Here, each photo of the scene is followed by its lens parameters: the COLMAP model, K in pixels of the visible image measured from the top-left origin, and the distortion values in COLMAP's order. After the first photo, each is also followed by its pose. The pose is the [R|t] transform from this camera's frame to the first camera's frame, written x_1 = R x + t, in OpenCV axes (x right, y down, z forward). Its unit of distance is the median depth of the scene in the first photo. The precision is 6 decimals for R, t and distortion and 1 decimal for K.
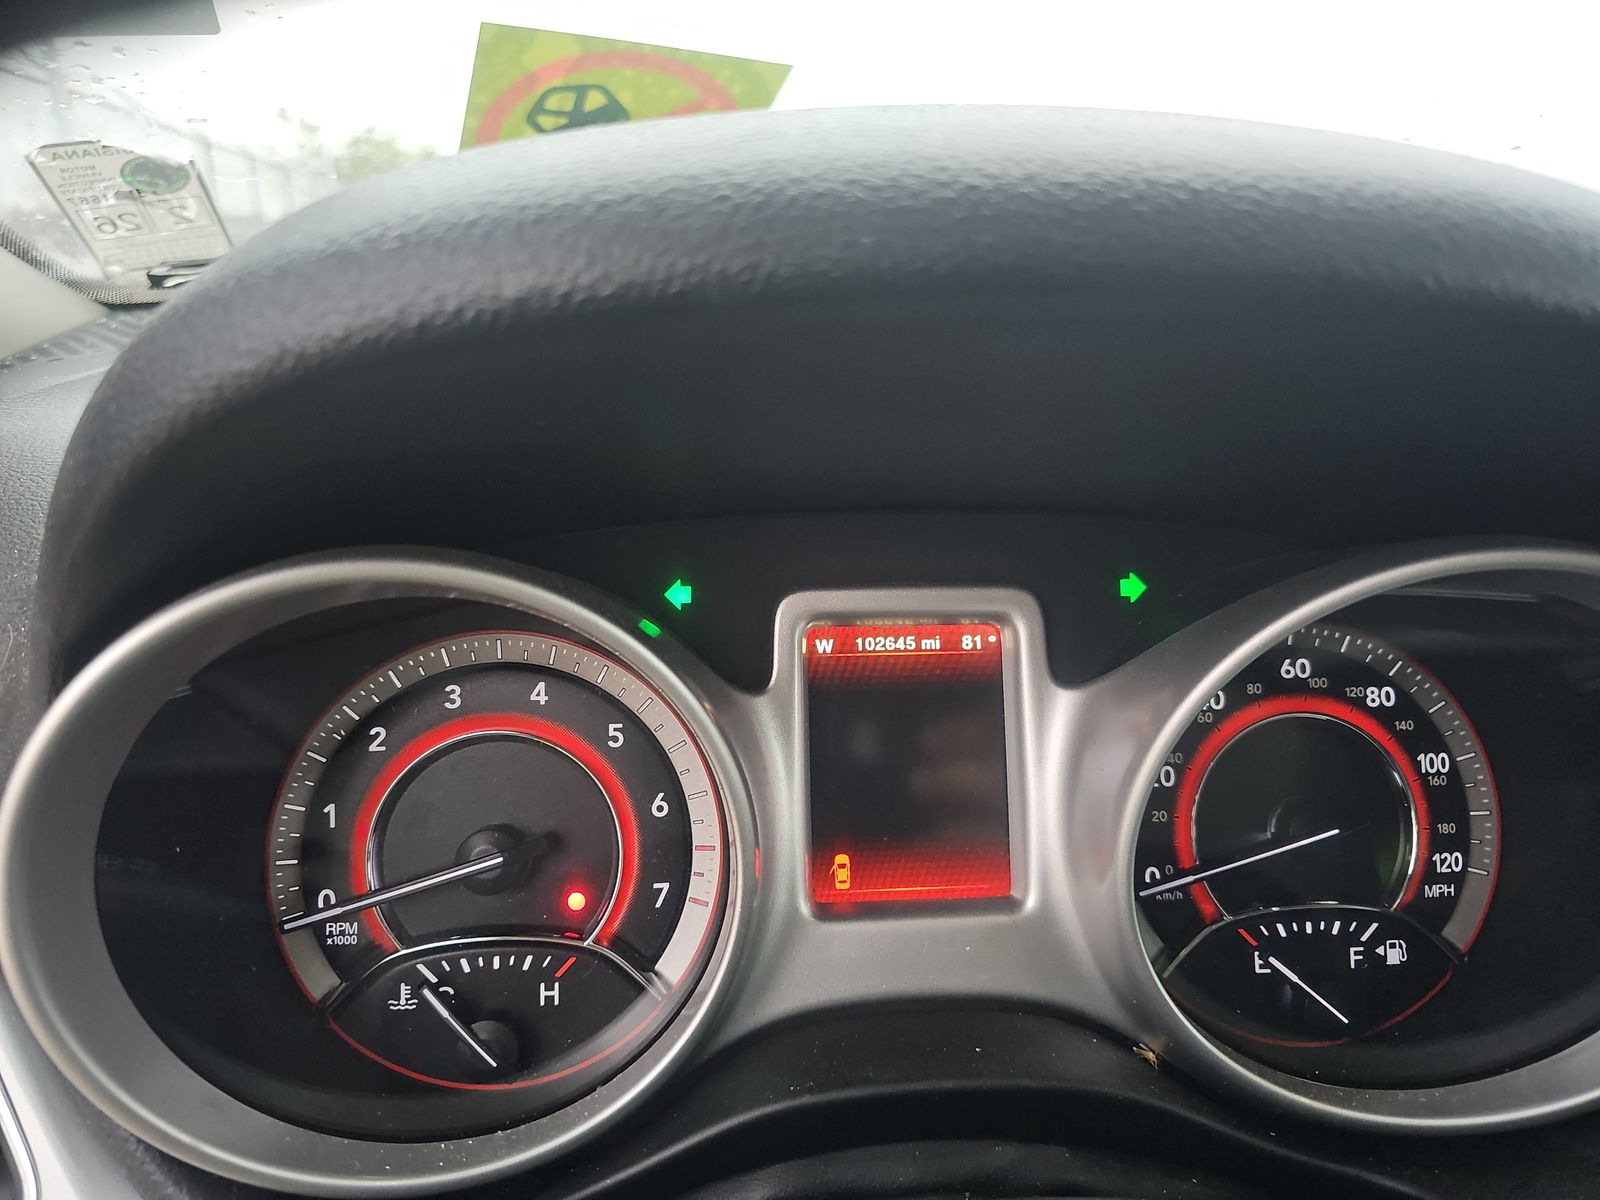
lens RADIAL K [[1079.6, 0, 800.0], [0, 1079.6, 600.0], [0, 0, 1]] dist [0.030417, -0.047551]
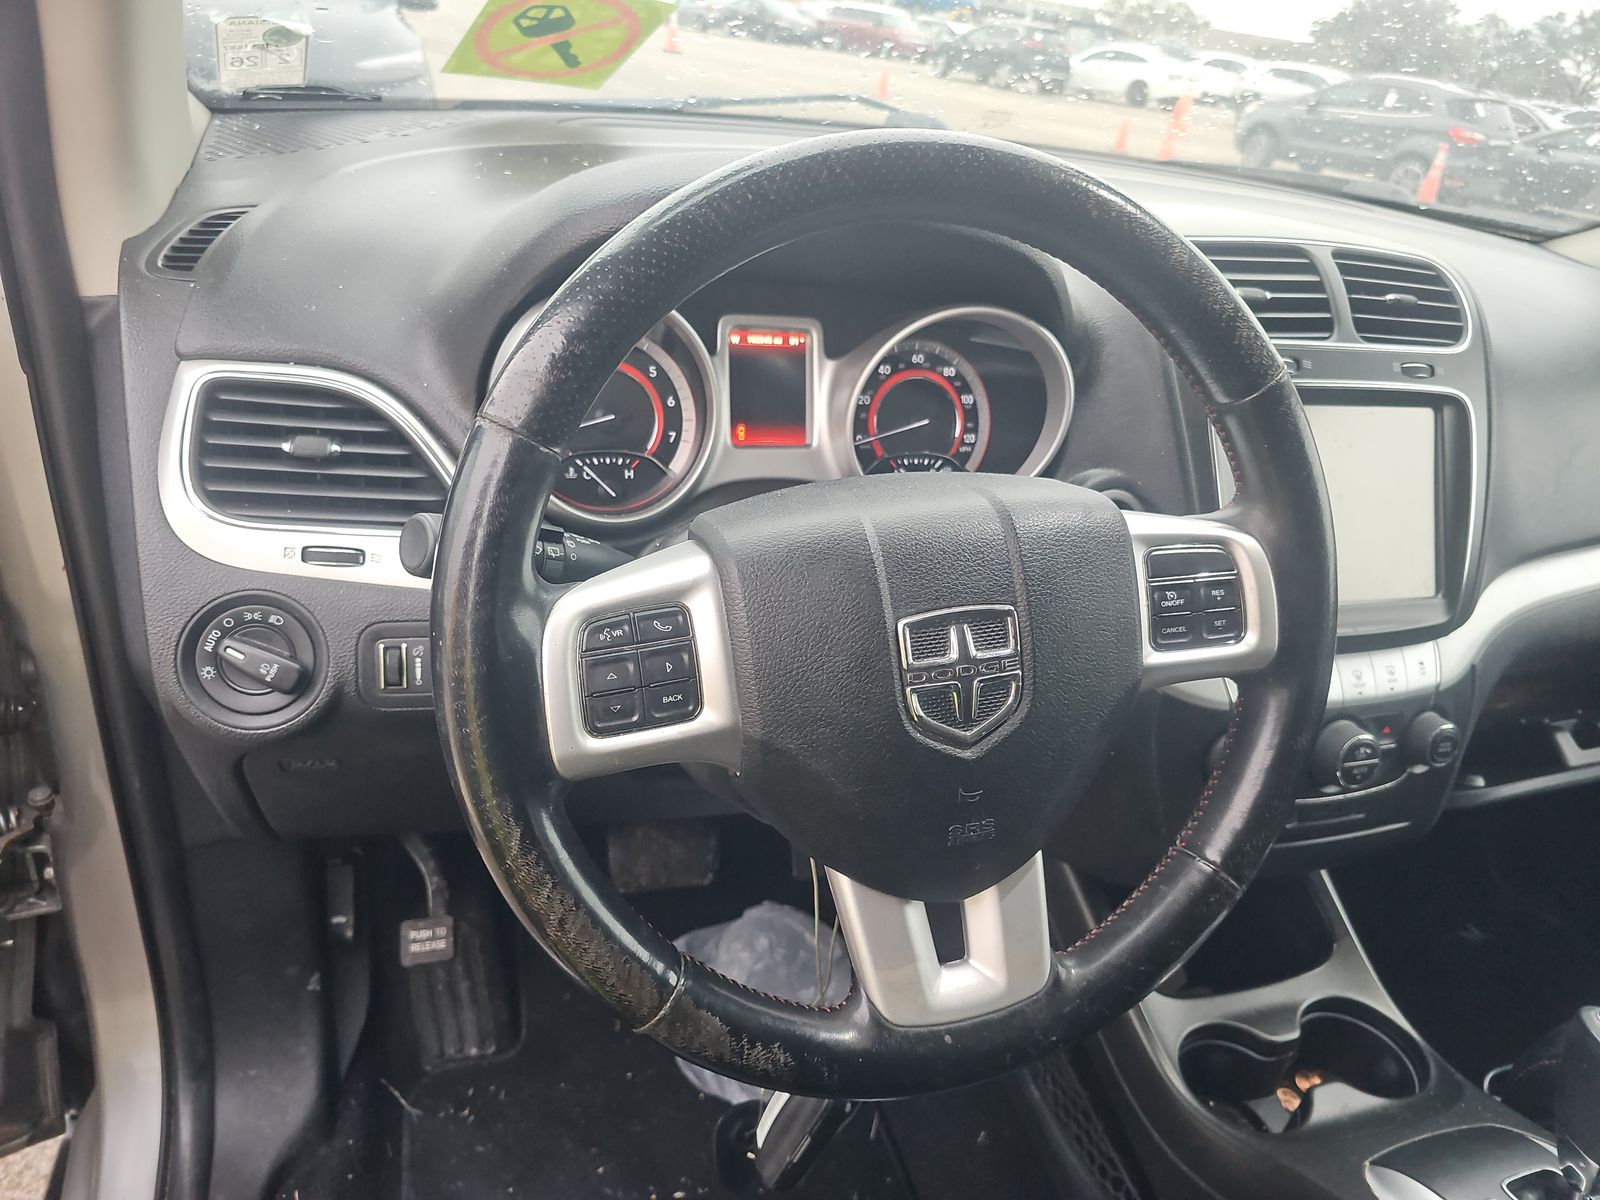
lens RADIAL K [[1089.4, 0, 800.0], [0, 1089.4, 600.0], [0, 0, 1]] dist [0.050729, -0.047628]
pose [[0.968455, -0.011648, 0.248915, -0.453674], [-0.035245, 0.982462, 0.183100, 0.162892], [-0.246682, -0.186097, 0.951060, -1.476271]]
